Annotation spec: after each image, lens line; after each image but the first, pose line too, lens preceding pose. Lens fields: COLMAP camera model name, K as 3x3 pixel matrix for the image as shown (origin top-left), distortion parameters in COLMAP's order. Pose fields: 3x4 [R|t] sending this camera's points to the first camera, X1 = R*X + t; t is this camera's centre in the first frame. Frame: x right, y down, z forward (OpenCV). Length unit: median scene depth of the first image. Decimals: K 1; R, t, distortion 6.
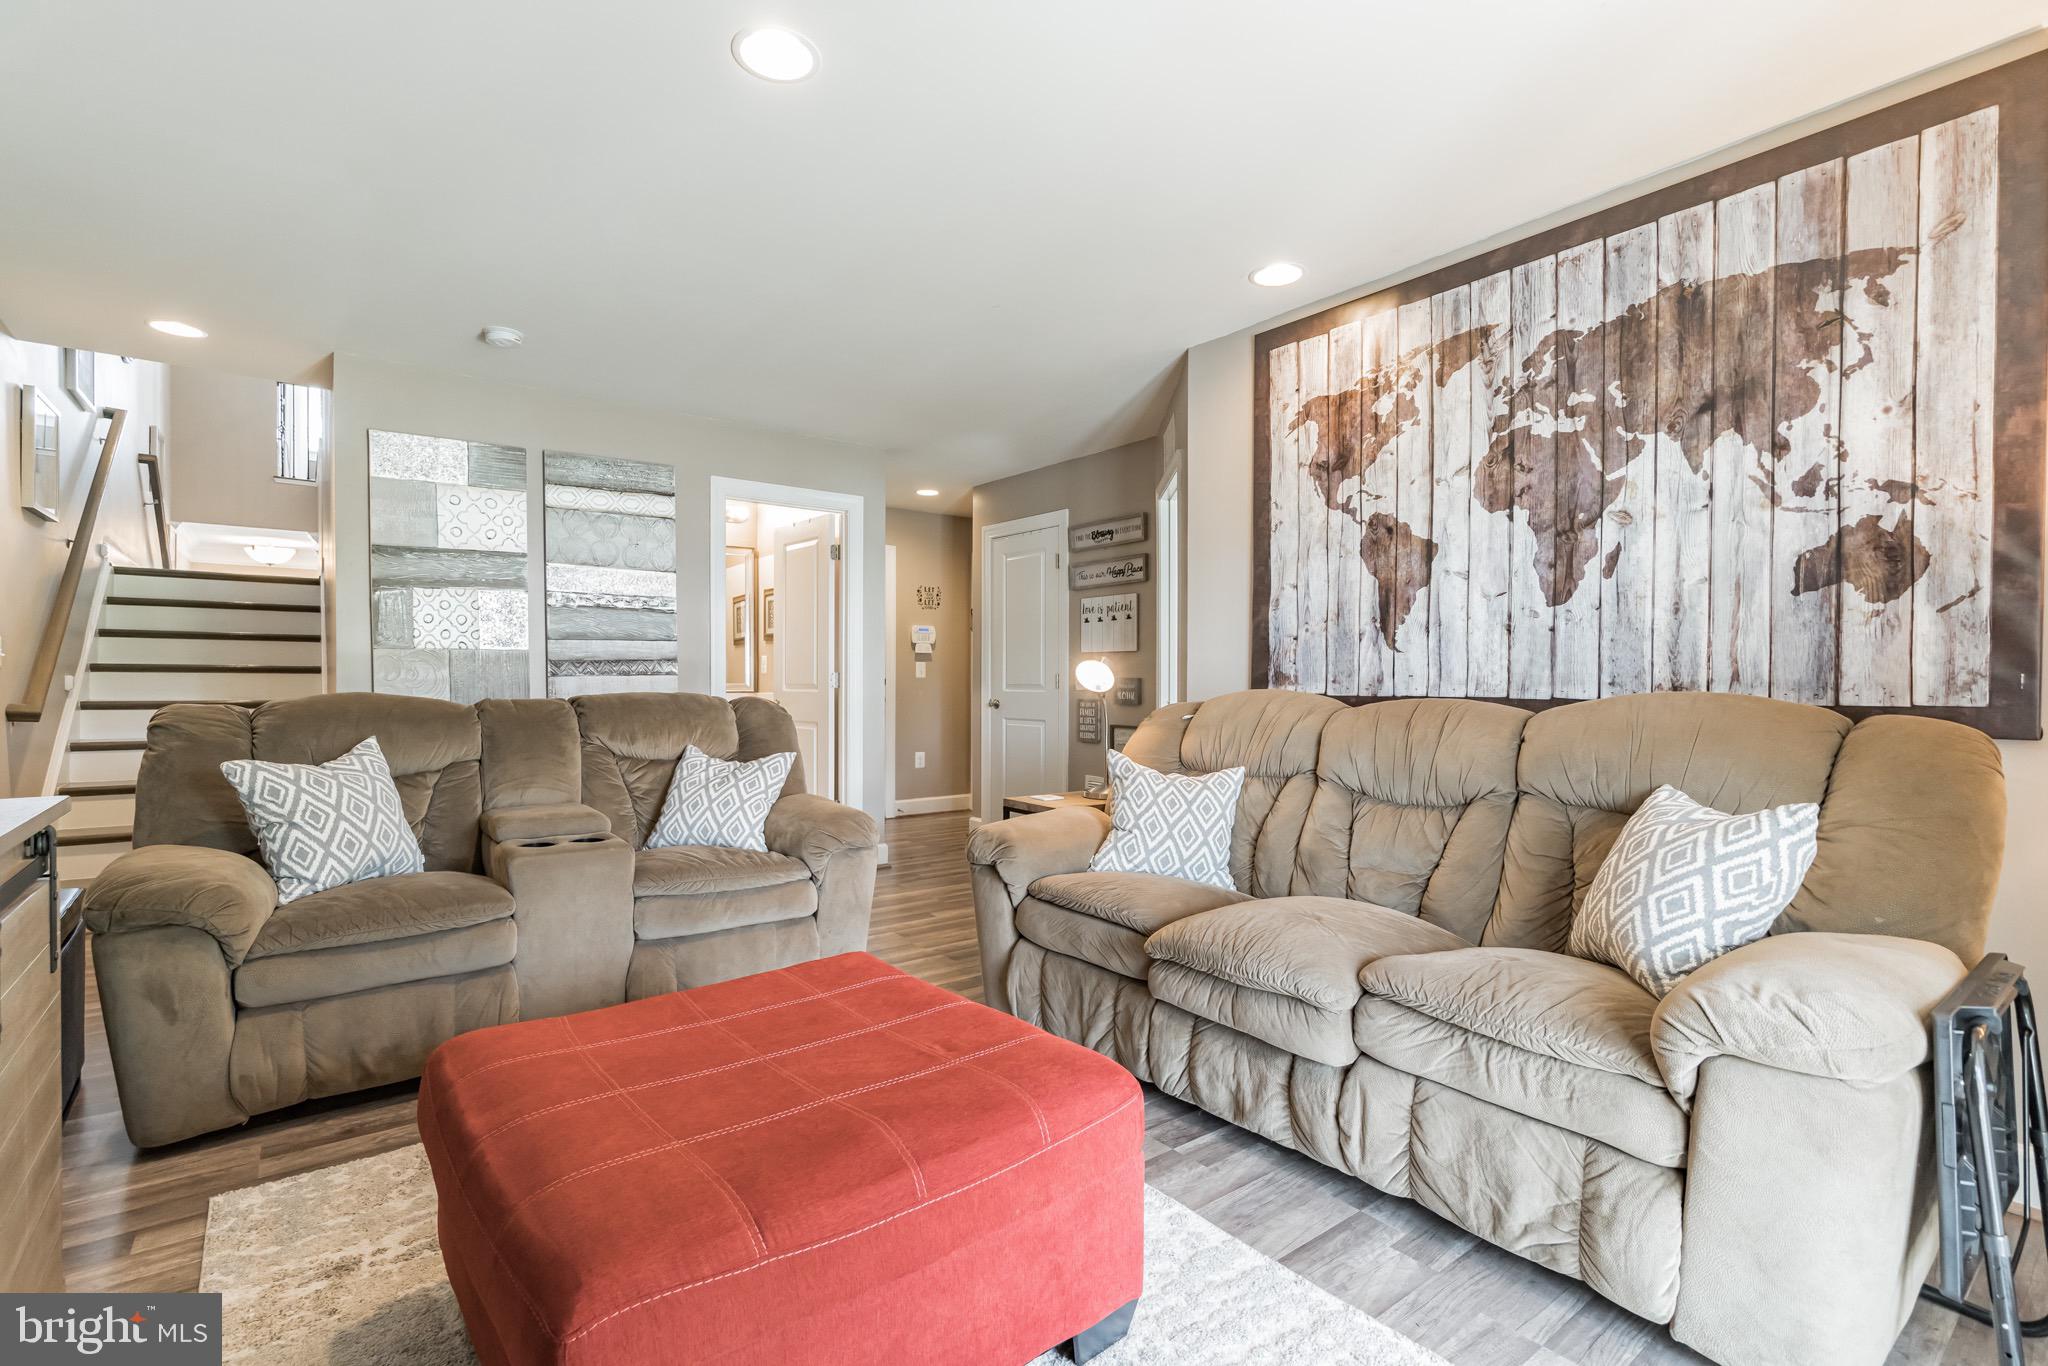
lens RADIAL K [[924.8, 0, 1027.9], [0, 924.8, 692.8], [0, 0, 1]] dist [-0.000826, 0.000032]
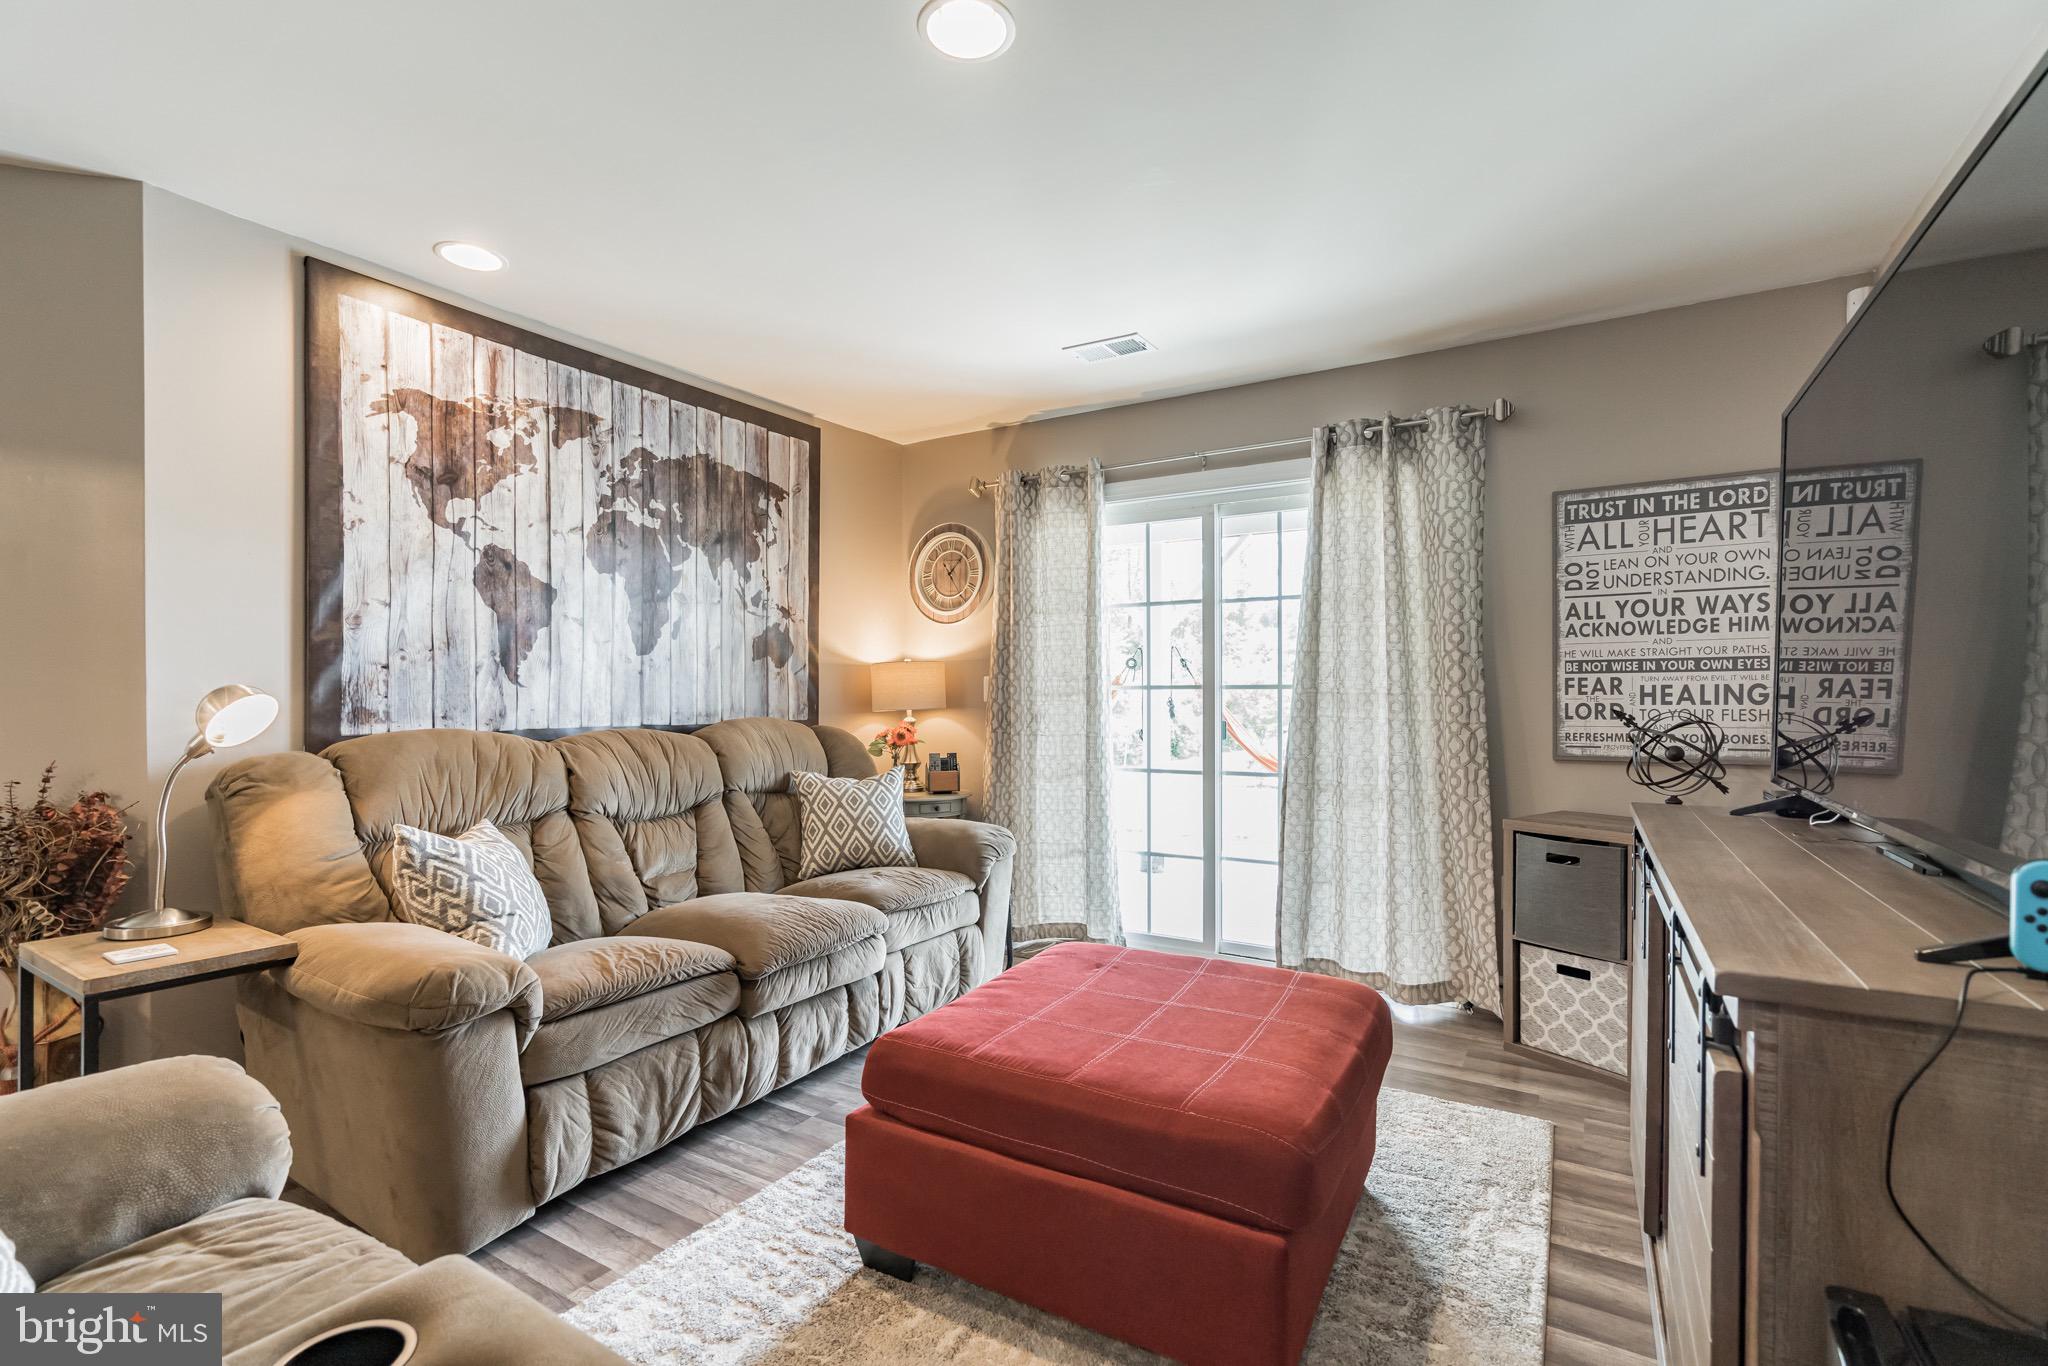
lens RADIAL K [[924.8, 0, 1027.9], [0, 924.8, 692.8], [0, 0, 1]] dist [-0.000826, 0.000032]
pose [[-0.346198, -0.008854, 0.938120, -0.810291], [0.006812, 0.999905, 0.011951, -0.049251], [-0.938137, 0.010528, -0.346105, 0.884932]]
